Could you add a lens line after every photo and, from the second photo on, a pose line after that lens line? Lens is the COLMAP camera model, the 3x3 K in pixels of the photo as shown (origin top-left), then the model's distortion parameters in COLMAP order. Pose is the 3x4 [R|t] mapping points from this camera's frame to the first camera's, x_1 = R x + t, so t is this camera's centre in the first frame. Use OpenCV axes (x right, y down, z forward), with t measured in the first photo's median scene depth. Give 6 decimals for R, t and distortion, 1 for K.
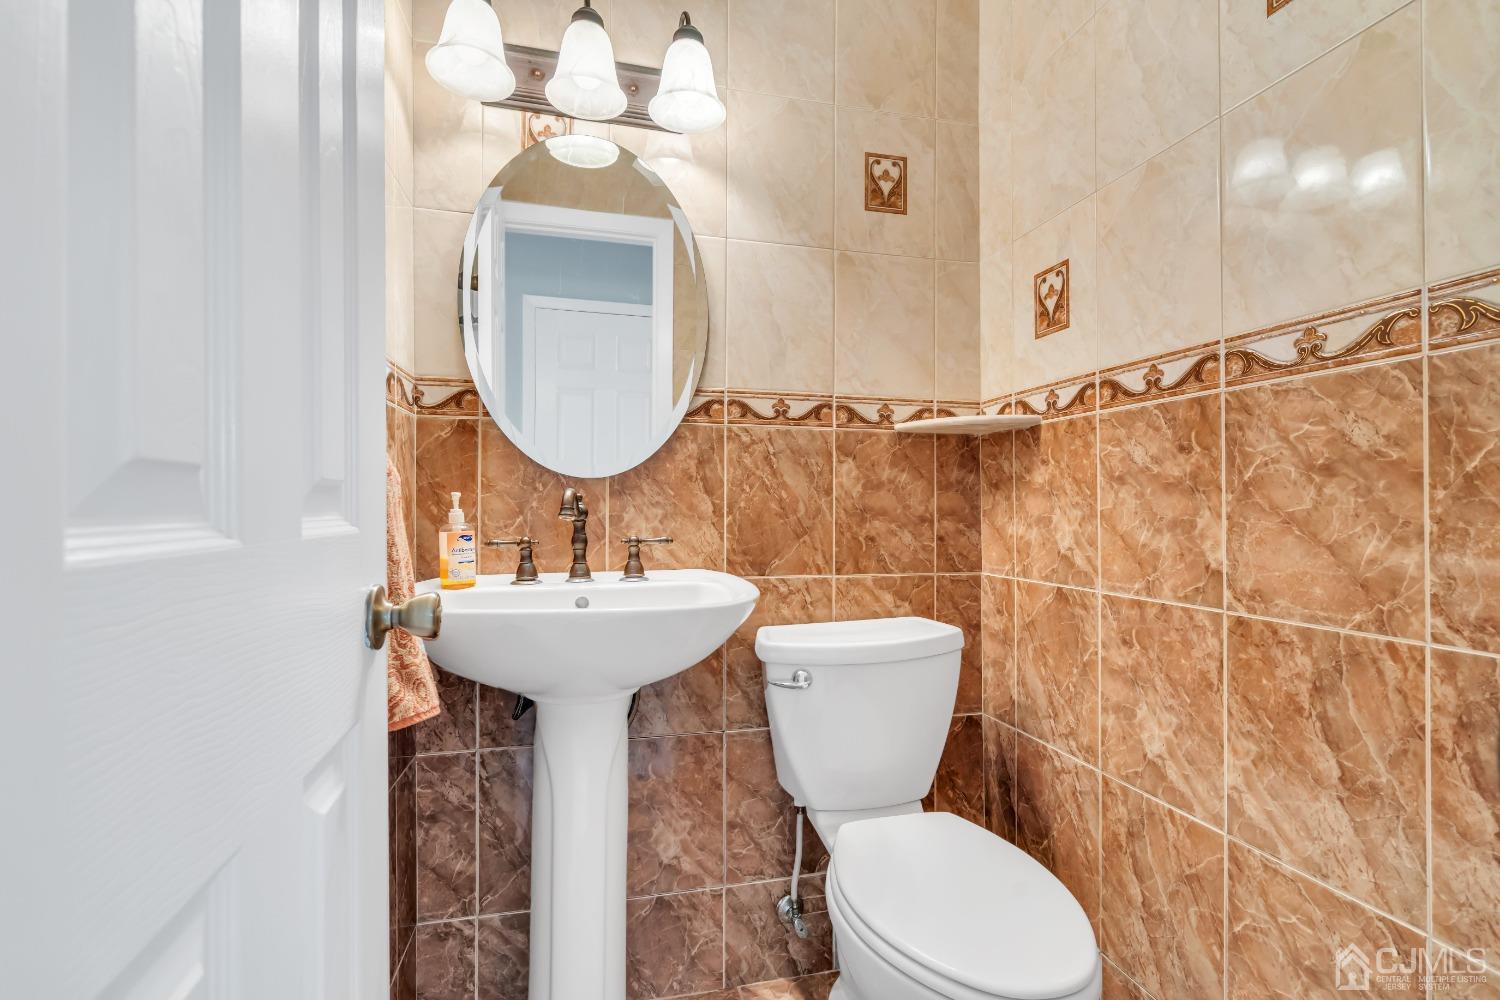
lens RADIAL K [[690.2, 0, 754.0], [0, 690.2, 500.9], [0, 0, 1]] dist [-0.012027, 0.003496]
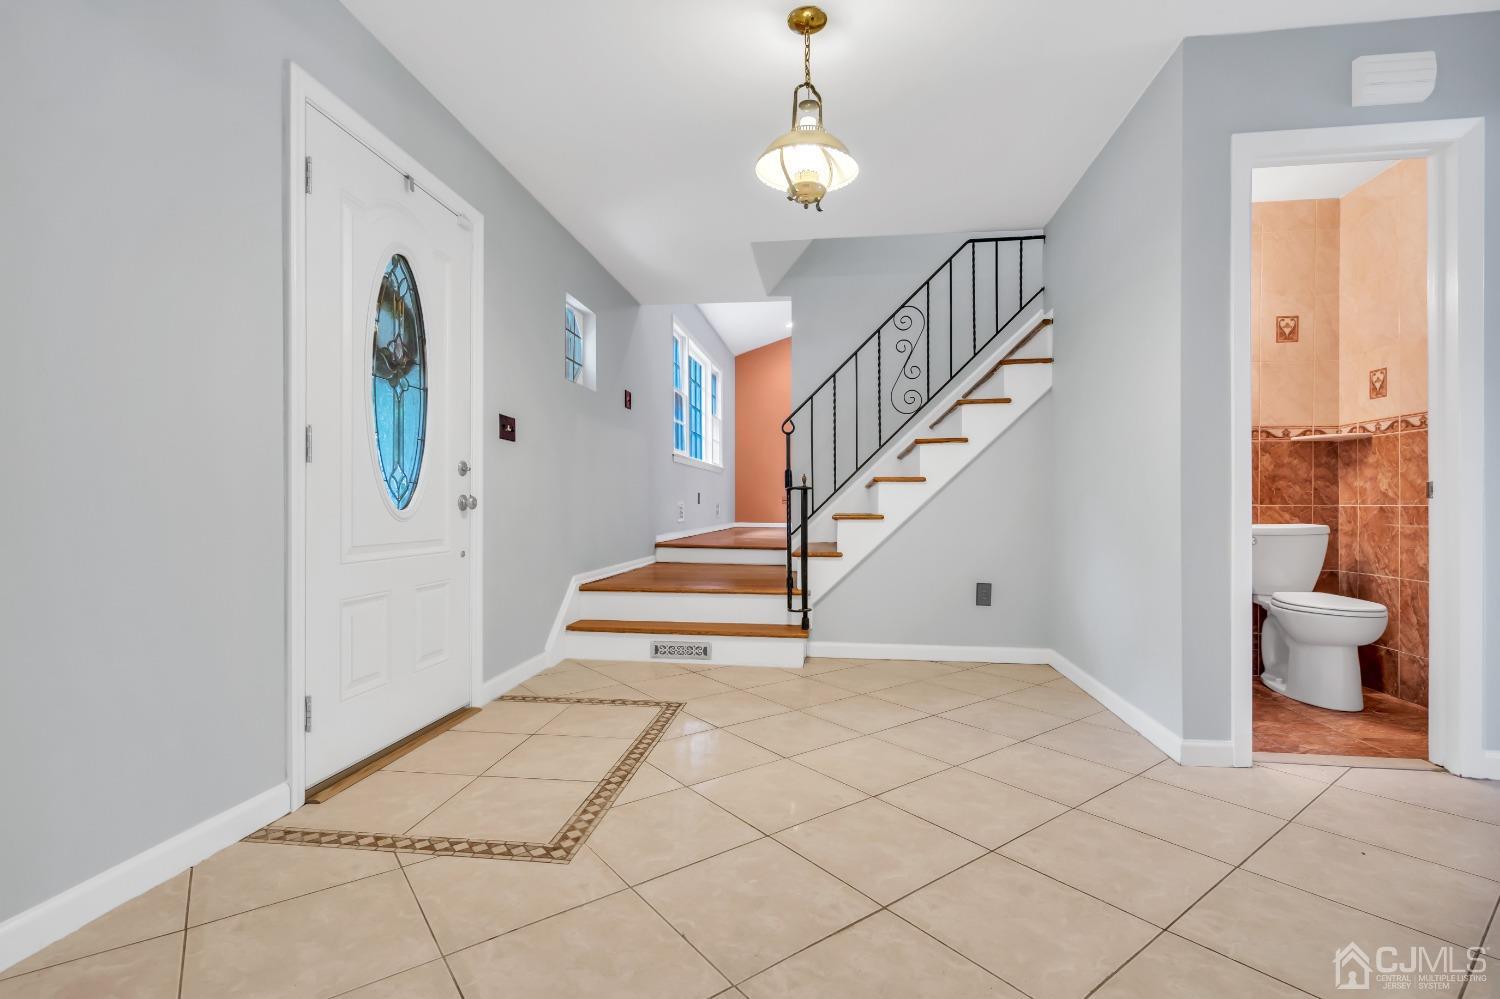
lens RADIAL K [[690.2, 0, 744.3], [0, 690.2, 507.3], [0, 0, 1]] dist [-0.012027, 0.003496]
pose [[0.927768, 0.003248, -0.373143, -0.620749], [0.001695, 0.999915, 0.012918, 0.083734], [0.373153, -0.012618, 0.927684, -1.754605]]
